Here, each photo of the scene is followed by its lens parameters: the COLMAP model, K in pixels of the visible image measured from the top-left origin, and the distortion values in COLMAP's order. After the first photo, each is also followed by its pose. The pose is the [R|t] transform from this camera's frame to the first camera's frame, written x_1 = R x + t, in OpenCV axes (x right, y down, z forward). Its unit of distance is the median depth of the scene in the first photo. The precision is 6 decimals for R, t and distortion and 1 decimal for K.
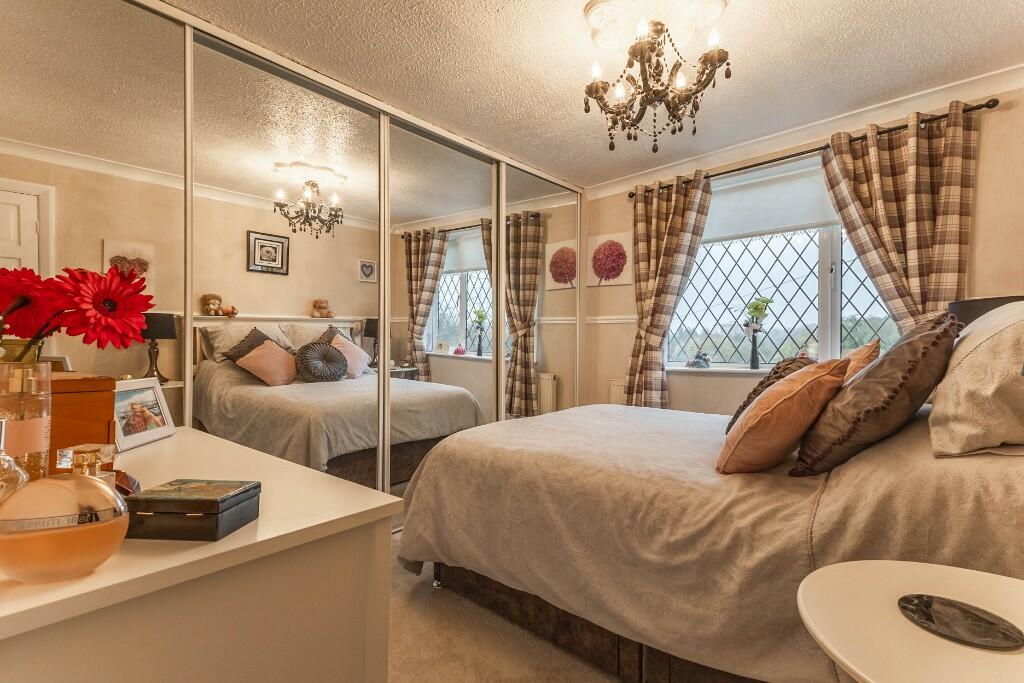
lens RADIAL K [[467.7, 0, 513.5], [0, 467.7, 340.5], [0, 0, 1]] dist [0.022992, -0.000247]
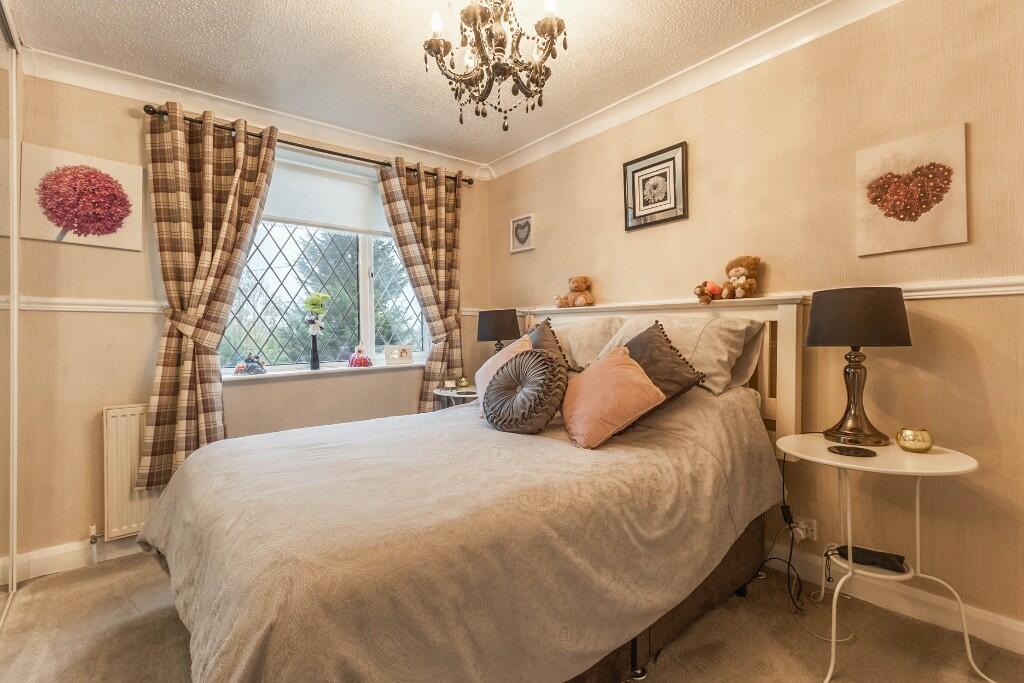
lens RADIAL K [[467.7, 0, 514.7], [0, 467.7, 336.7], [0, 0, 1]] dist [0.022992, -0.000247]
pose [[0.167106, -0.002103, 0.985937, -0.318012], [0.011814, 0.999930, 0.000131, 0.000580], [-0.985868, 0.011626, 0.167120, 0.435684]]
